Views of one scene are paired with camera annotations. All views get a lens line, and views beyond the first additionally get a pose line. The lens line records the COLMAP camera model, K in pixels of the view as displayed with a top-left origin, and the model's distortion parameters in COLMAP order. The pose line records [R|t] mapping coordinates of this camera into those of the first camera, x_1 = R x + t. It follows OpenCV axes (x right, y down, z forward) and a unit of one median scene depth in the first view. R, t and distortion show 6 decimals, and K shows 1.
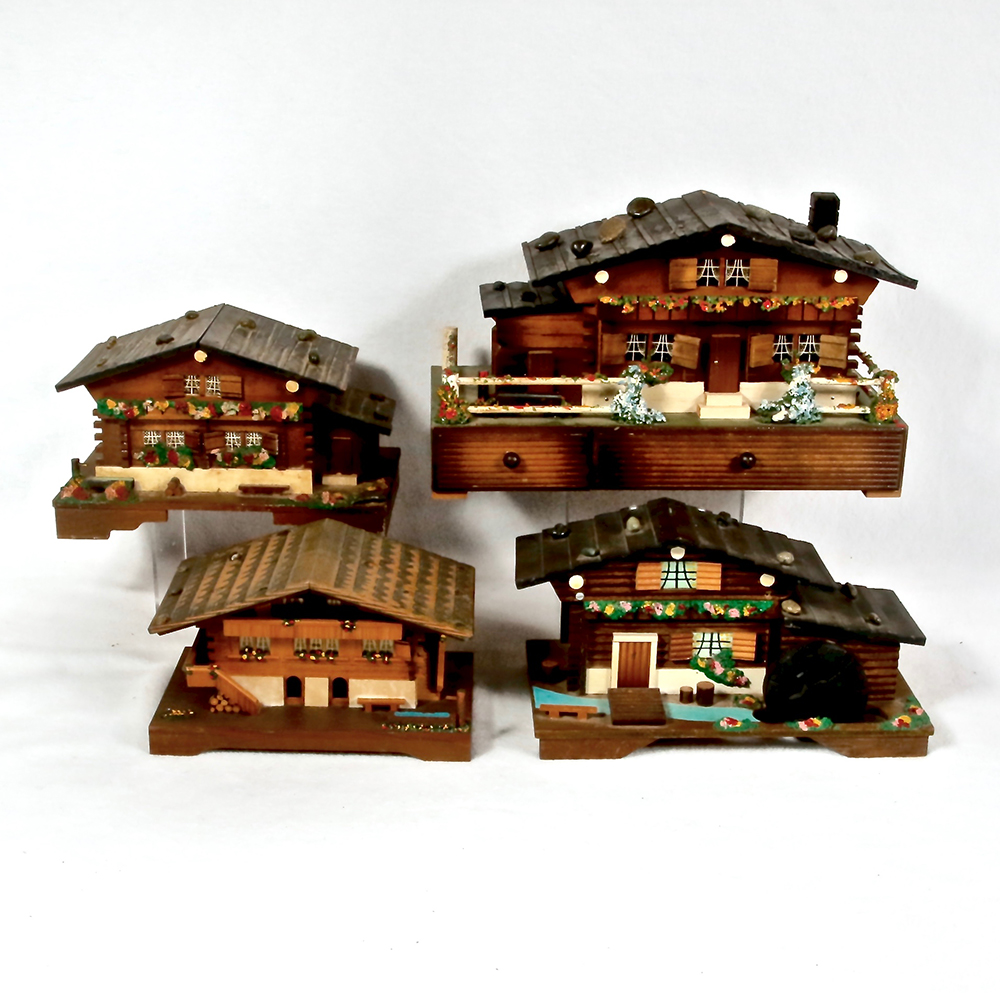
lens RADIAL K [[1685.1, 0, 500.9], [0, 1685.1, 550.5], [0, 0, 1]] dist [-0.050792, 0.000000]
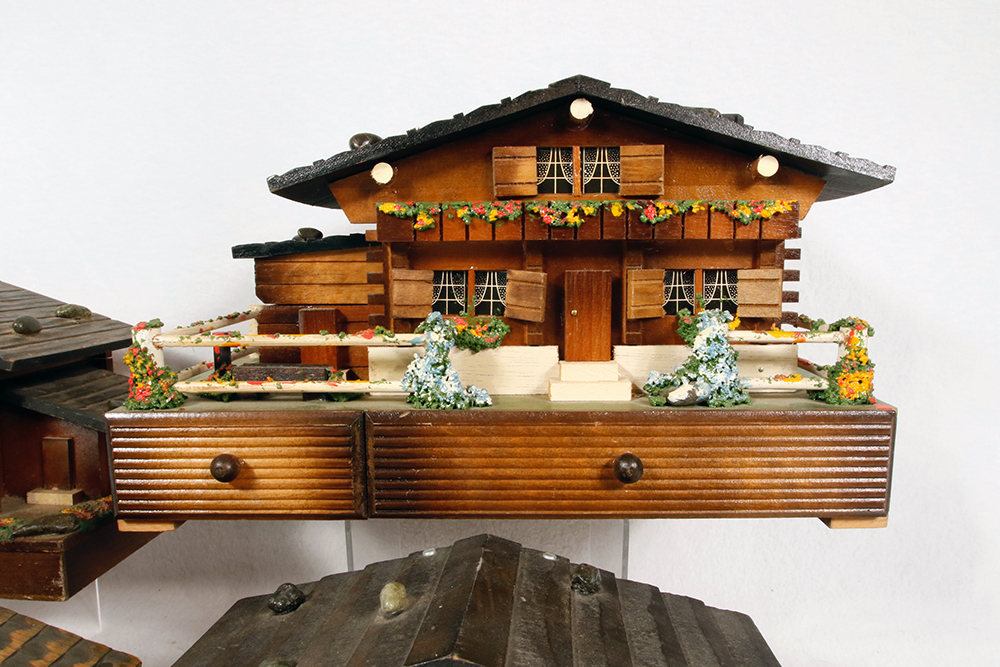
lens RADIAL K [[742.0, 0, 501.7], [0, 742.0, 342.8], [0, 0, 1]] dist [-0.059699, 0.015332]
pose [[0.998378, -0.012831, -0.055468, 0.116754], [-0.000305, 0.973055, -0.230572, -0.036490], [0.056932, 0.230214, 0.971473, 0.734726]]
